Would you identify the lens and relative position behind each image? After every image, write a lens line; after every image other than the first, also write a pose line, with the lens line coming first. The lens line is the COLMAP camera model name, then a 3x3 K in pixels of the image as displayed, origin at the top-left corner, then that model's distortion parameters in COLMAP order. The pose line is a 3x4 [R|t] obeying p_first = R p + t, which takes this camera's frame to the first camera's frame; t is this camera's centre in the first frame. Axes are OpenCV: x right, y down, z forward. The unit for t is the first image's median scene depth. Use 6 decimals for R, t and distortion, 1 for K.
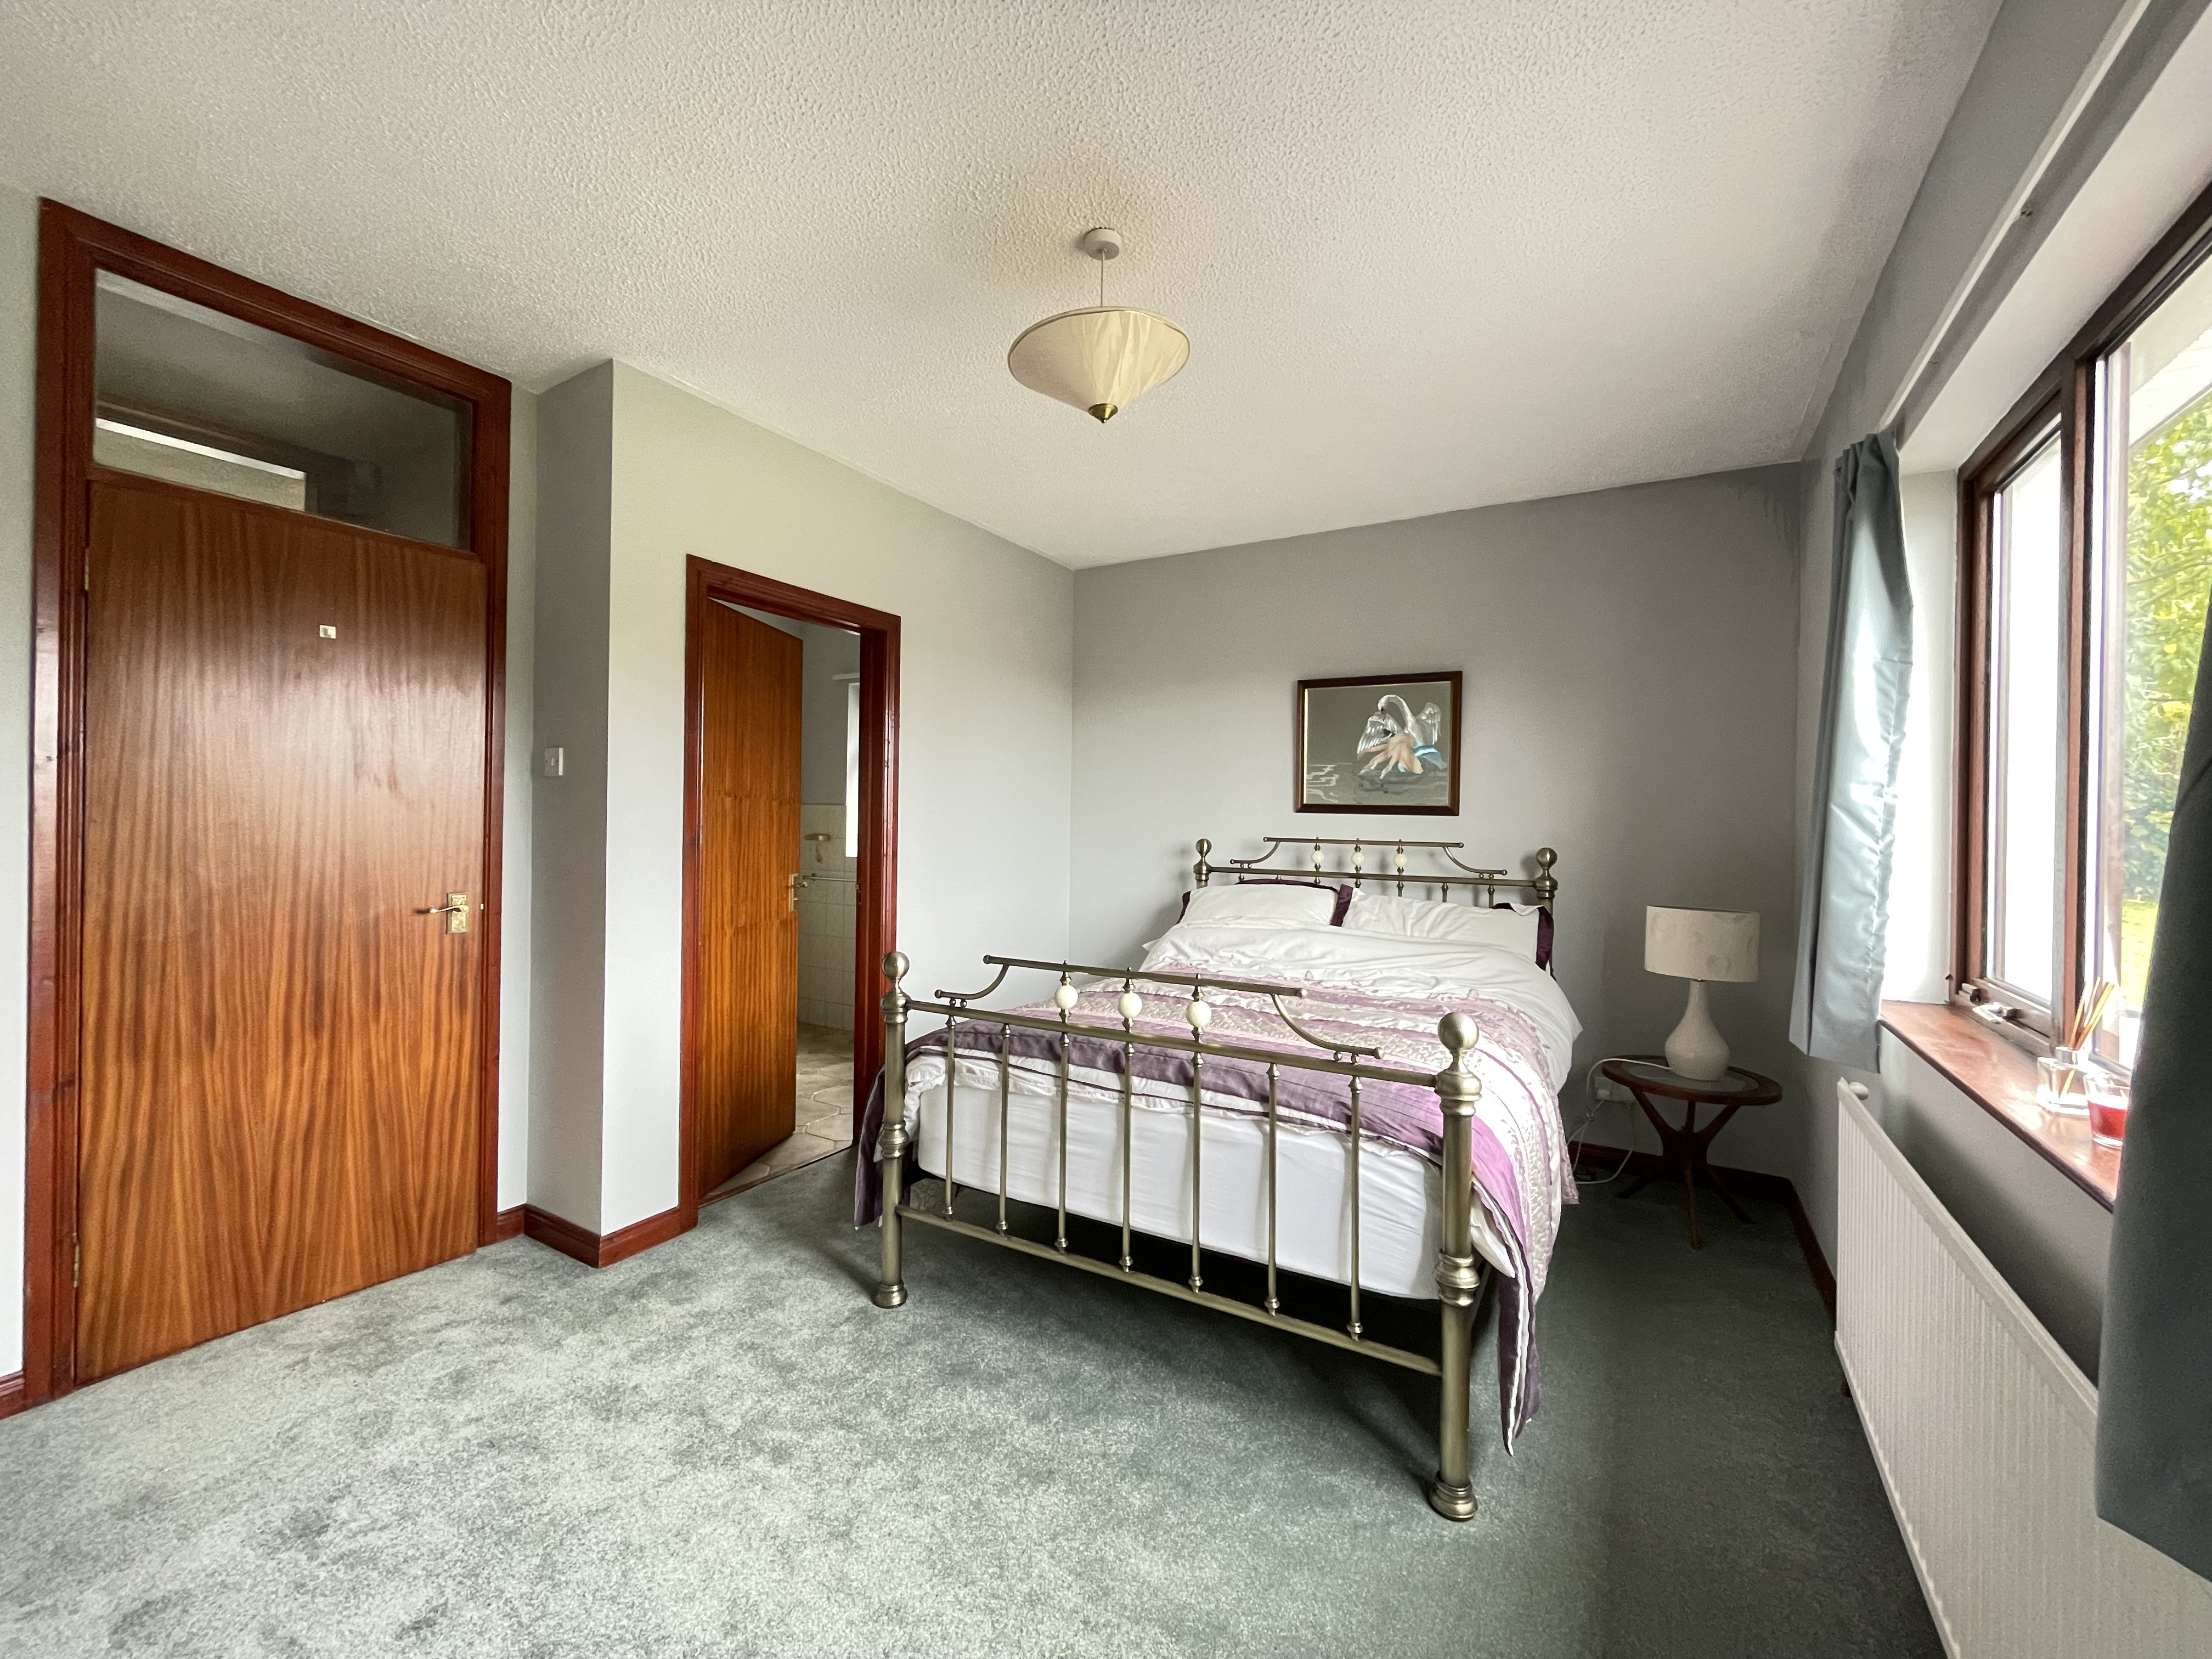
lens RADIAL K [[899.2, 0, 1108.2], [0, 899.2, 825.7], [0, 0, 1]] dist [-0.004878, -0.000228]
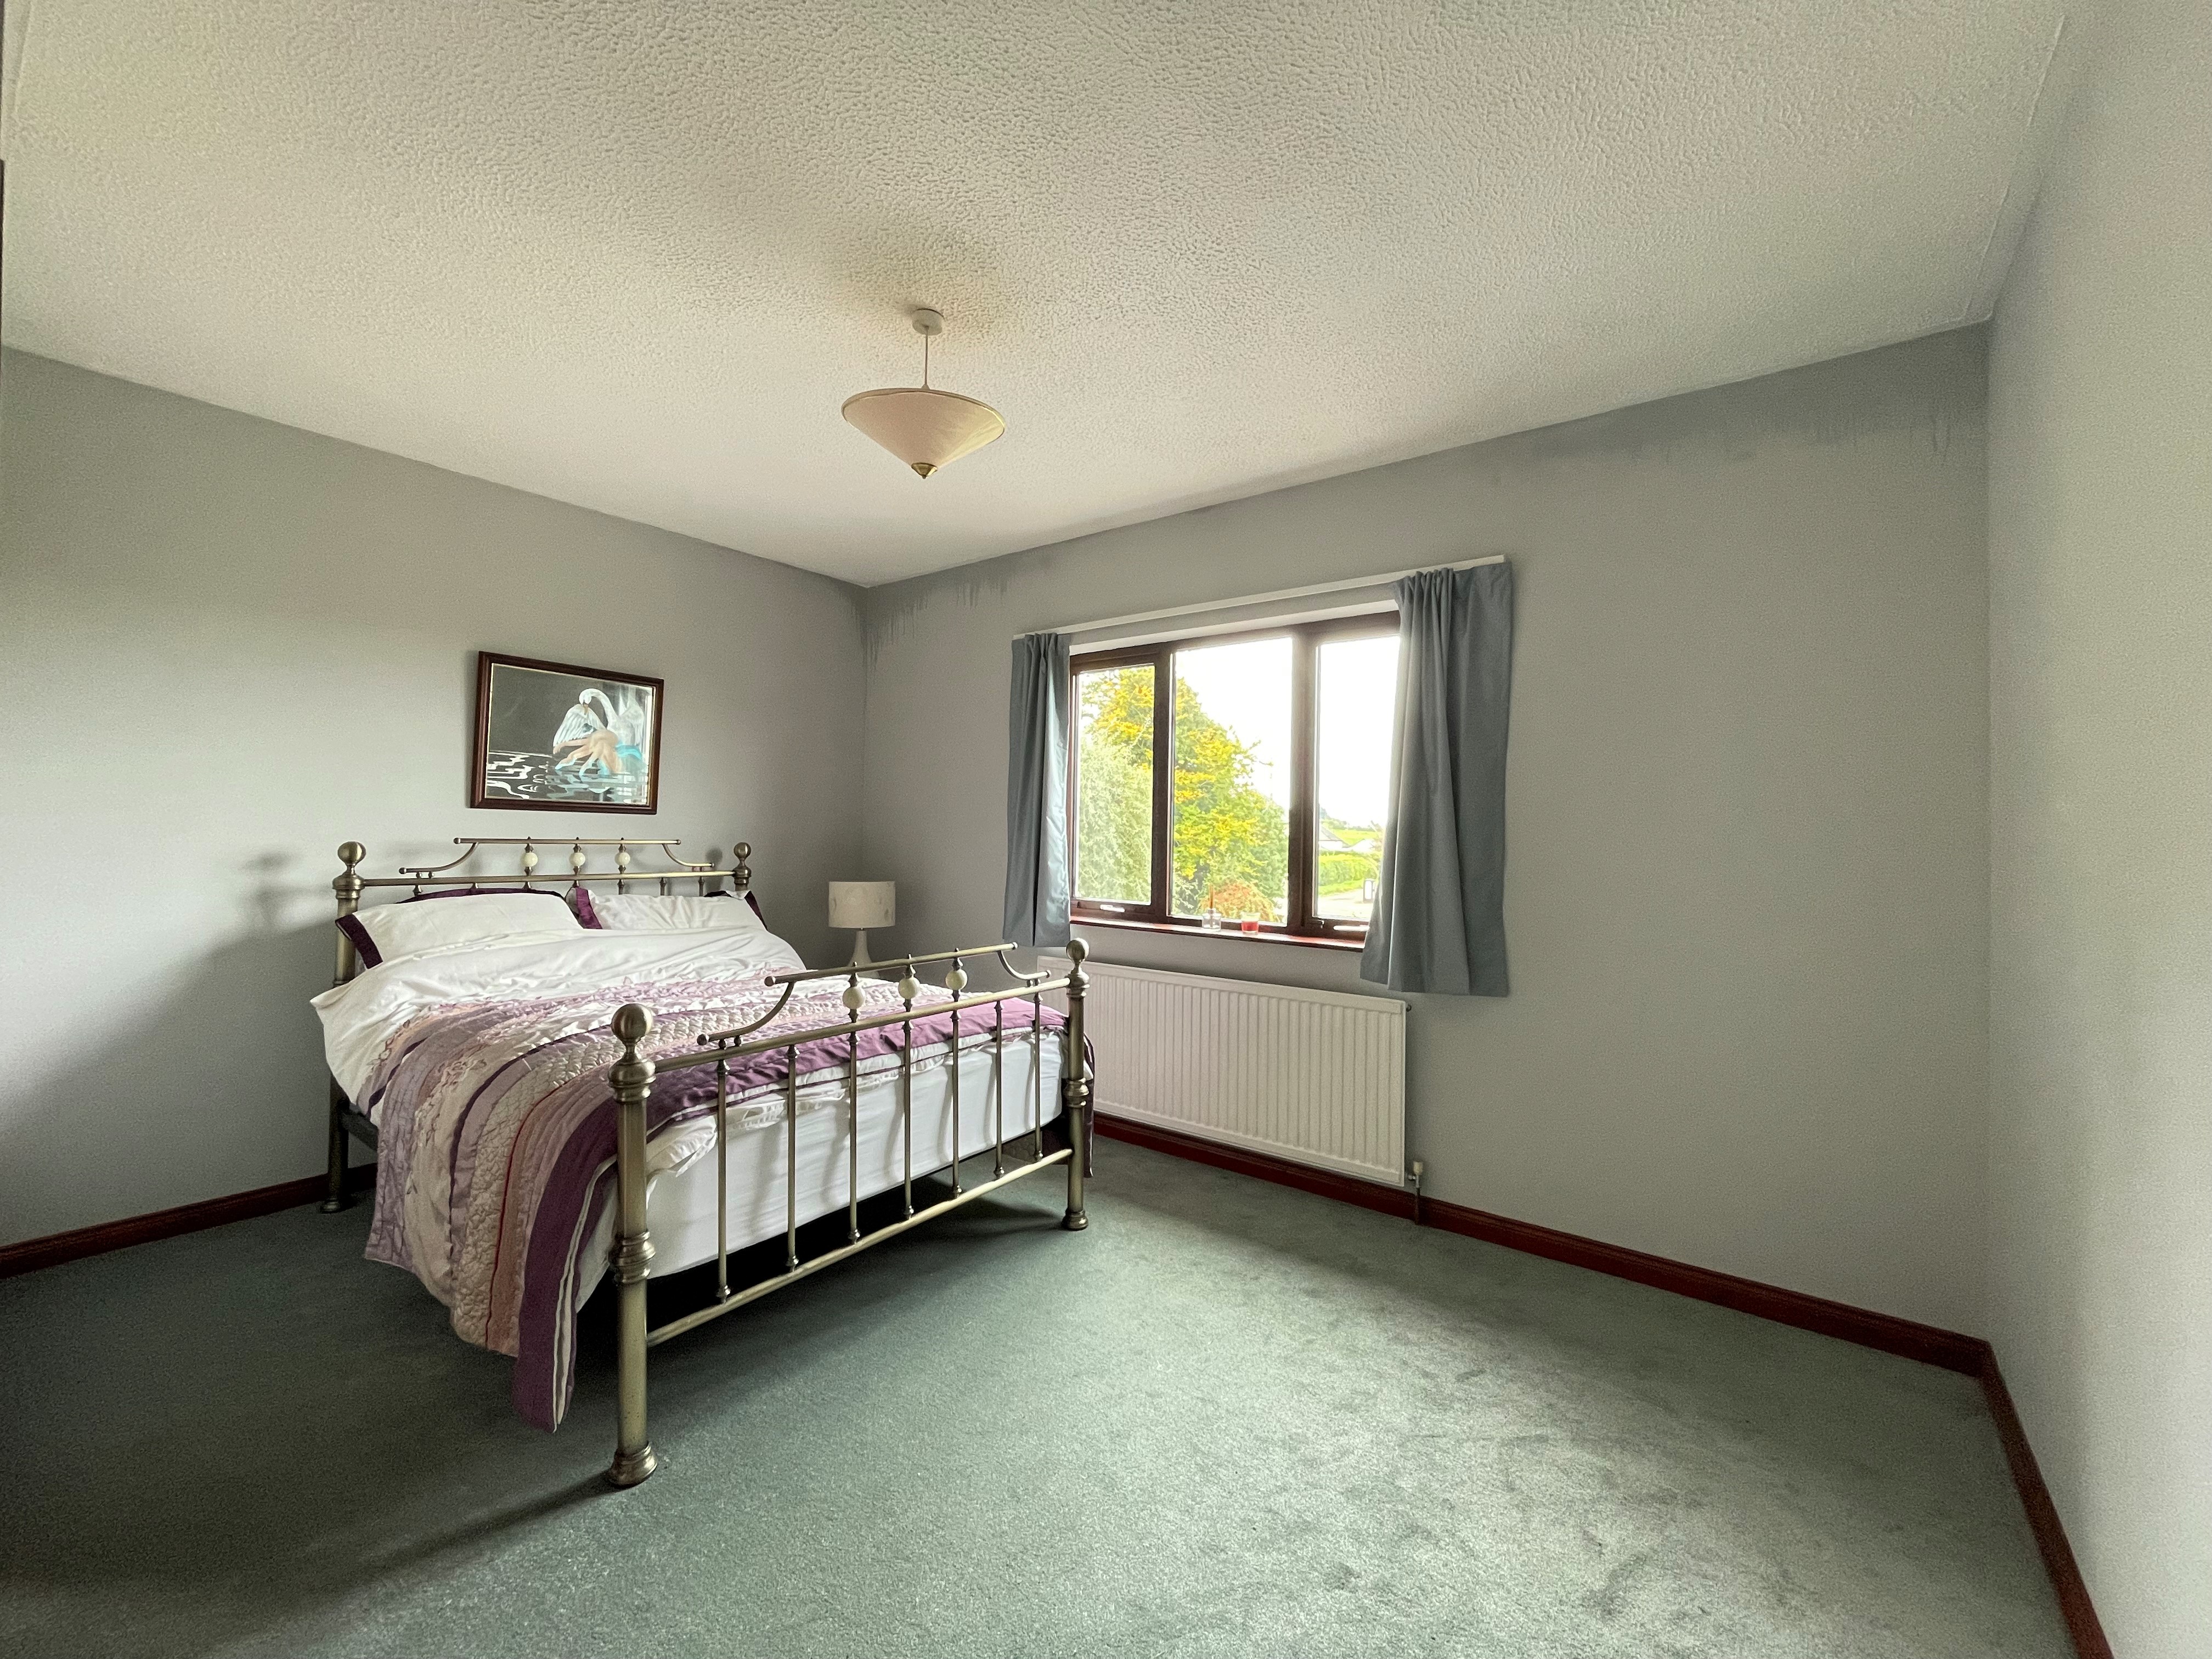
lens RADIAL K [[899.2, 0, 1106.8], [0, 899.2, 826.7], [0, 0, 1]] dist [-0.004878, -0.000228]
pose [[0.115194, -0.007087, 0.993318, -0.658556], [-0.008317, 0.999933, 0.008099, -0.010561], [-0.993308, -0.009195, 0.115128, 0.376233]]
